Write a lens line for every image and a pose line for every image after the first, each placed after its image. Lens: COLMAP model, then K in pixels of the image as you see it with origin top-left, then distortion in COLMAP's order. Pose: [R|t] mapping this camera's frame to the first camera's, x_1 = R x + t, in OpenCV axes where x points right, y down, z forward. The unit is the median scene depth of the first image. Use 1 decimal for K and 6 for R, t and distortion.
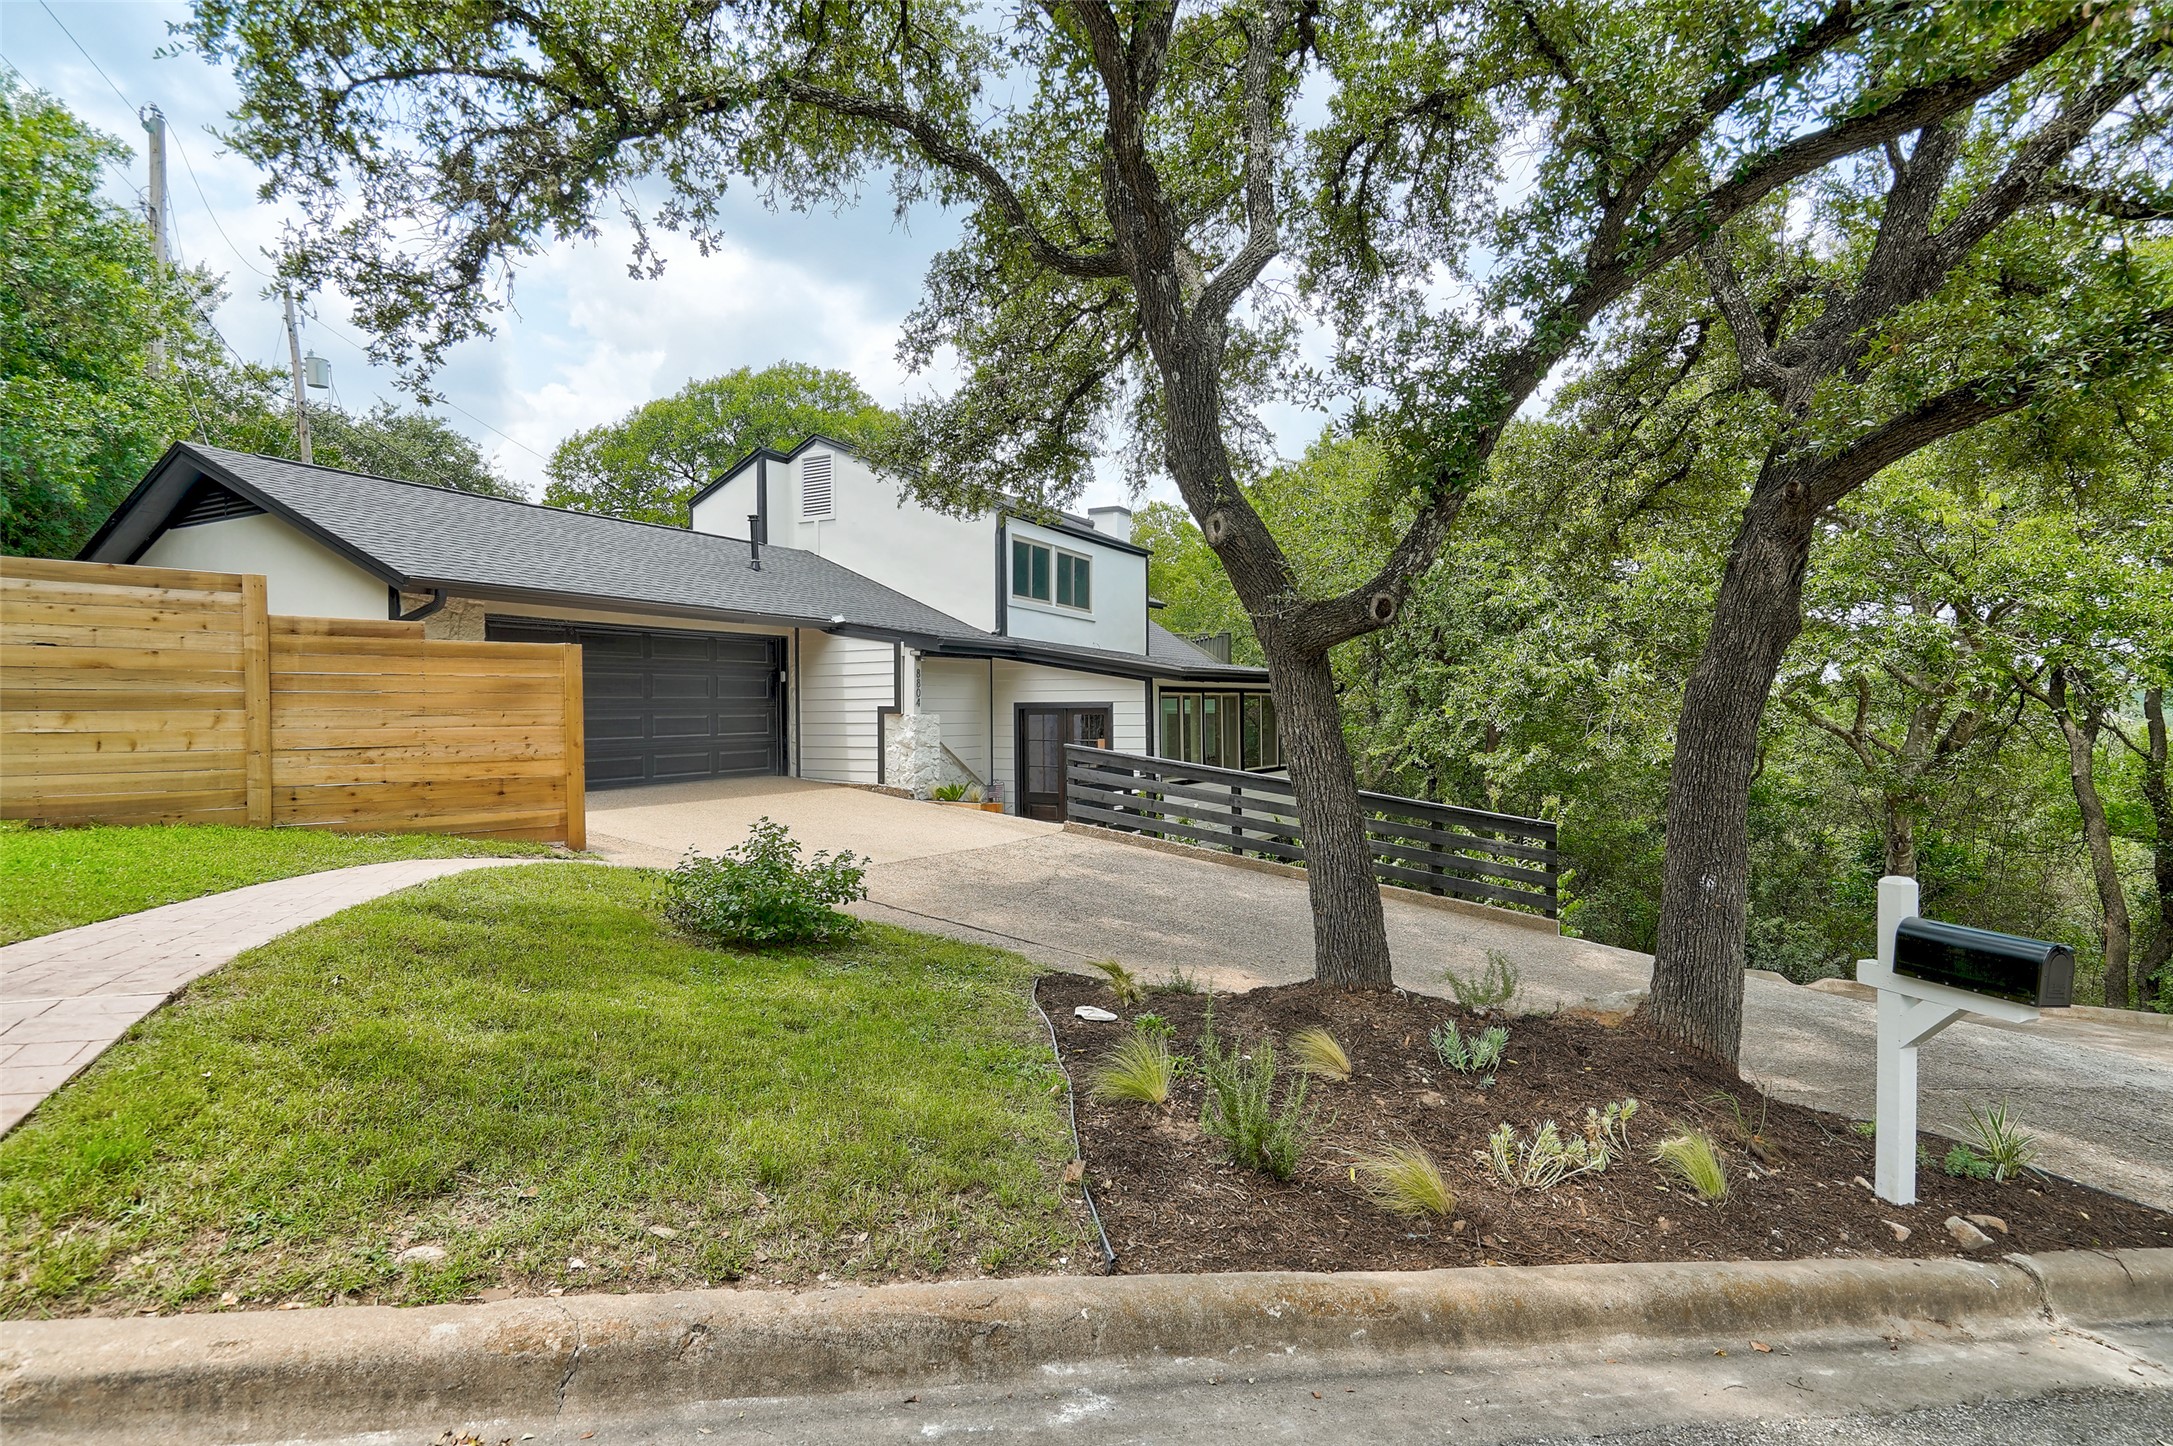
lens RADIAL K [[1154.4, 0, 1081.0], [0, 1154.4, 718.5], [0, 0, 1]] dist [0.011086, 0.004363]
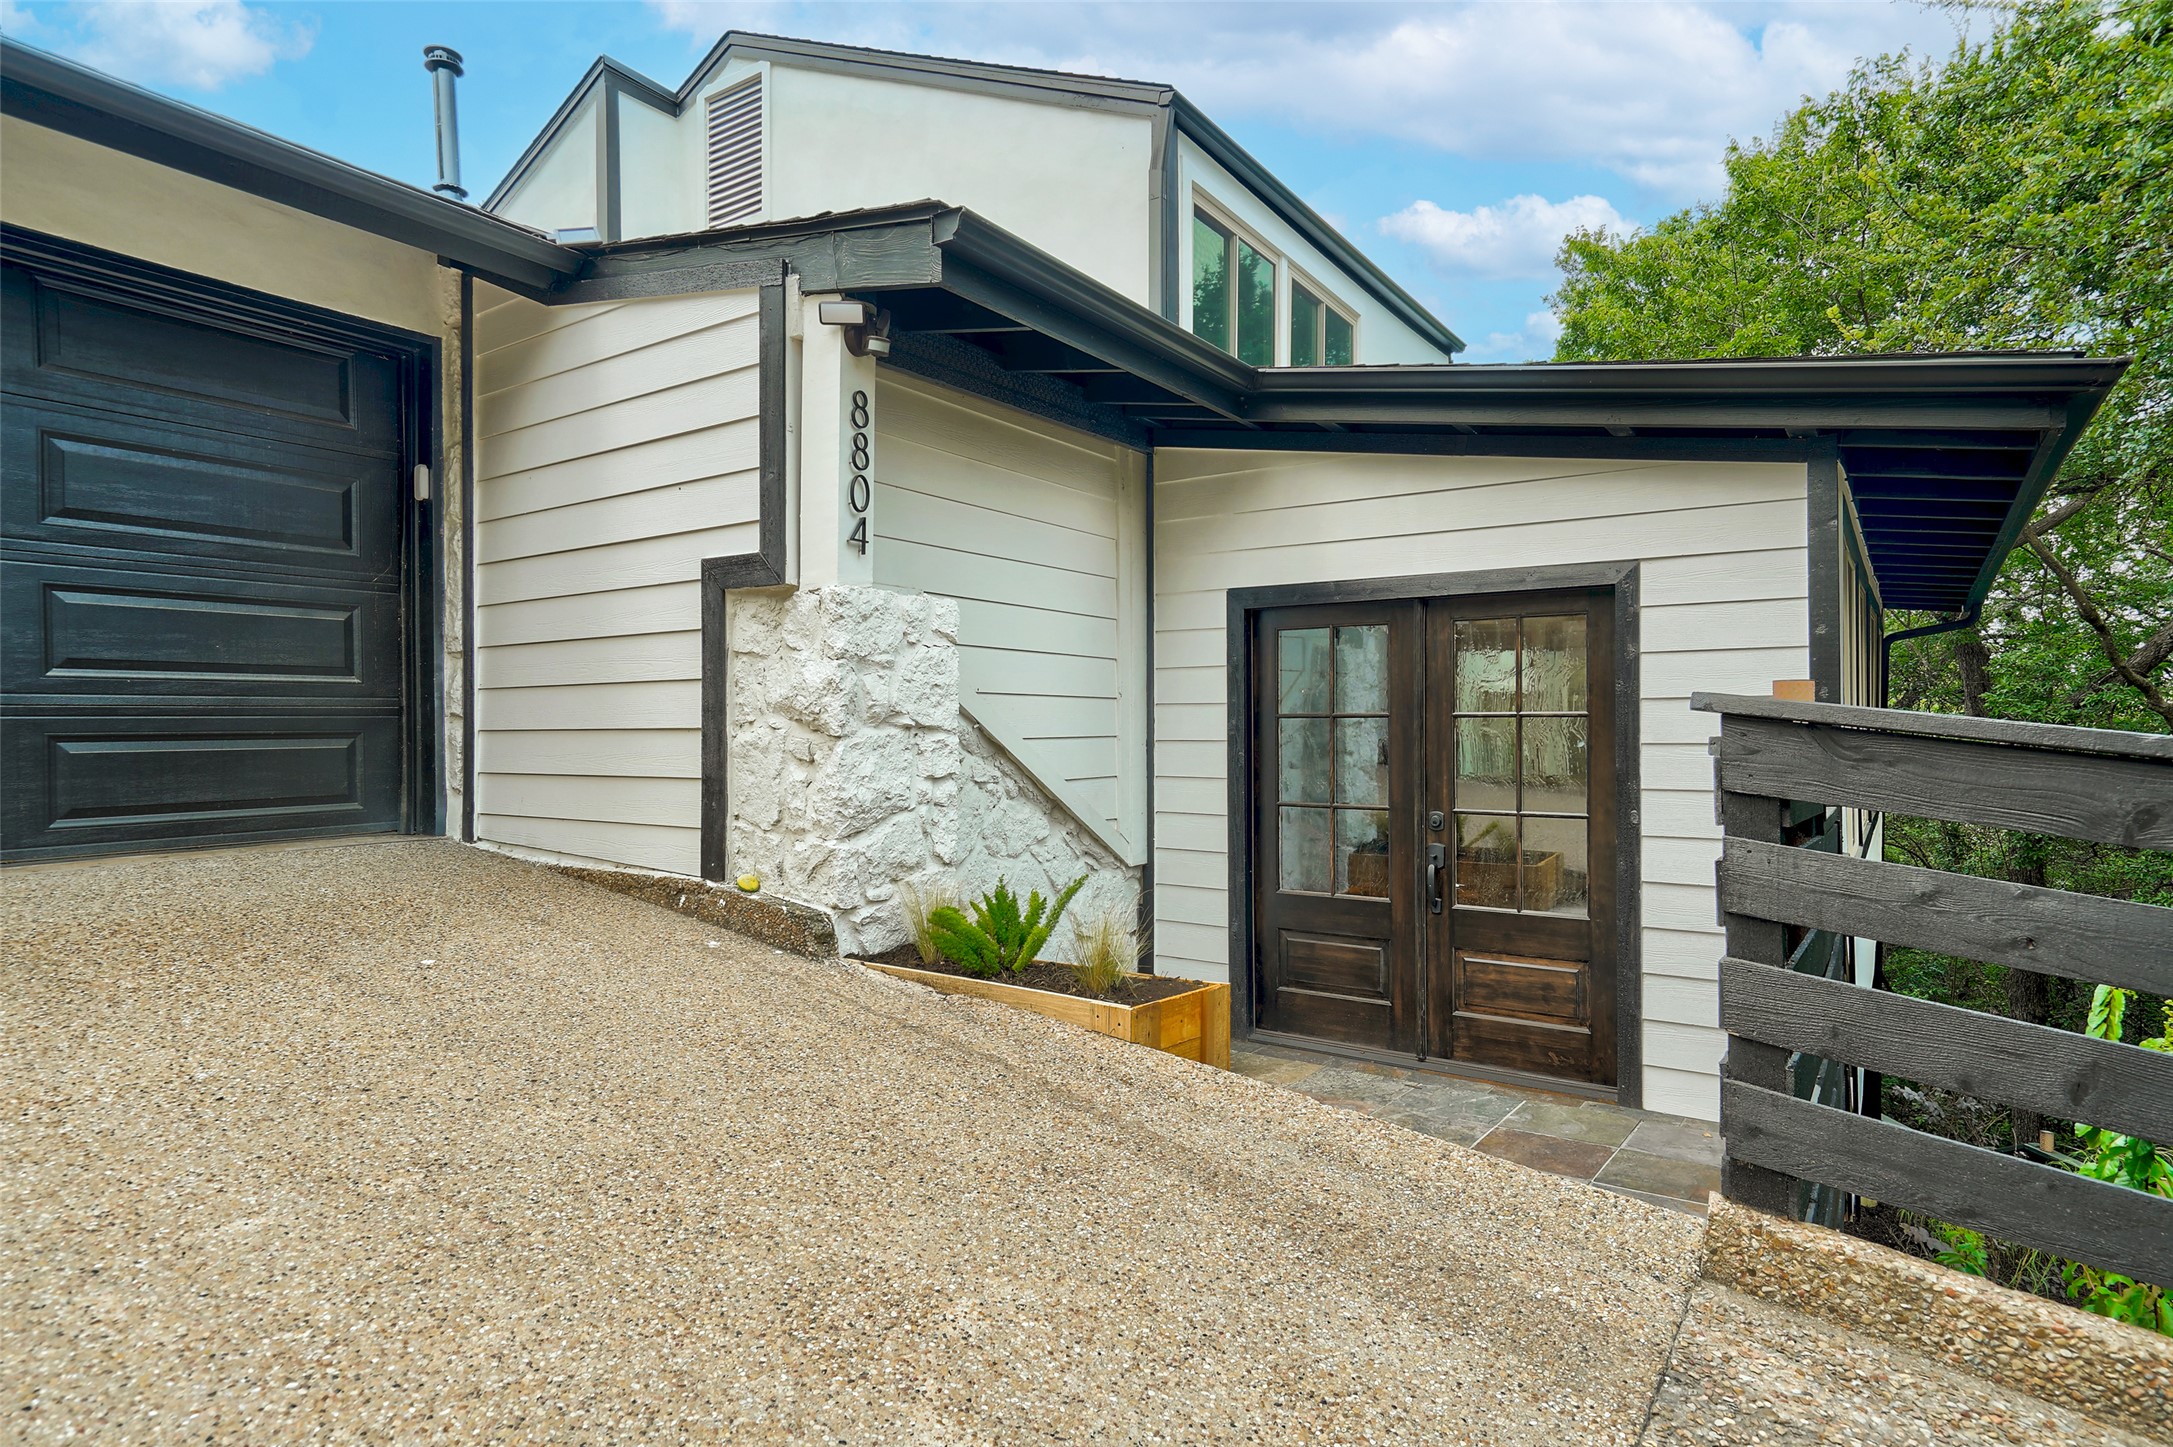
lens RADIAL K [[1154.4, 0, 1080.0], [0, 1154.4, 735.7], [0, 0, 1]] dist [0.011086, 0.004363]
pose [[0.995438, 0.004176, -0.095319, -0.073186], [-0.004627, 0.999979, -0.004517, 0.027203], [0.095298, 0.004938, 0.995437, 0.764587]]
